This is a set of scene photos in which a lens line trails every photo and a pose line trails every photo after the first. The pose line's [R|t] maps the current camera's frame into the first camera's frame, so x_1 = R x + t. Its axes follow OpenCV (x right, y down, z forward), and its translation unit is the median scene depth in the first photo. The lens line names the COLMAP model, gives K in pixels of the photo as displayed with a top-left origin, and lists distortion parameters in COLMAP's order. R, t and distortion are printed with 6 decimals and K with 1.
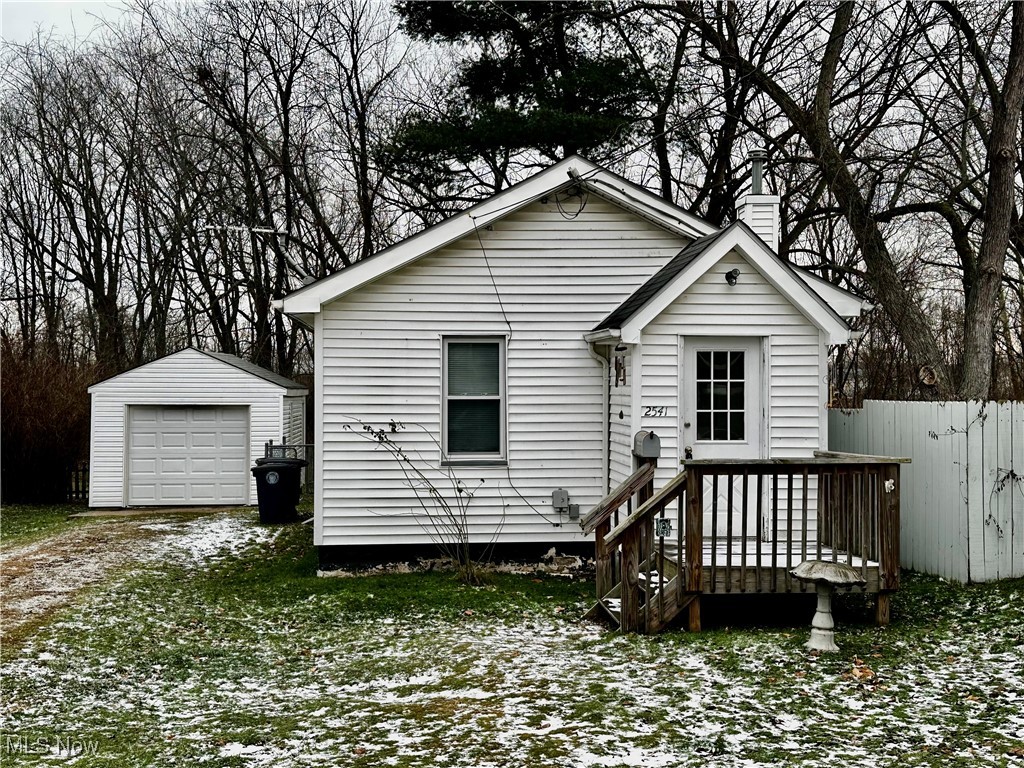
lens RADIAL K [[1211.4, 0, 513.1], [0, 1211.4, 387.5], [0, 0, 1]] dist [0.149383, 0.000000]
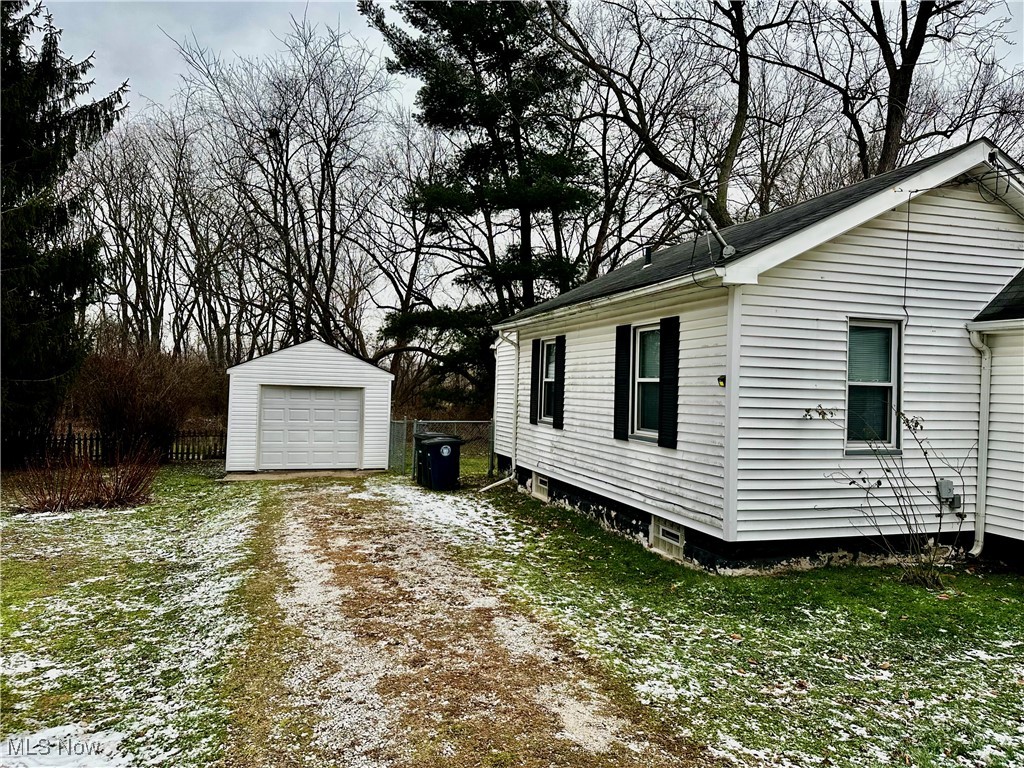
lens RADIAL K [[734.0, 0, 510.4], [0, 734.0, 381.9], [0, 0, 1]] dist [-0.002571, -0.000106]
pose [[0.978075, 0.026032, 0.206621, -0.429925], [-0.025541, 0.999661, -0.005042, 0.016930], [-0.206682, -0.000346, 0.978408, 0.489986]]
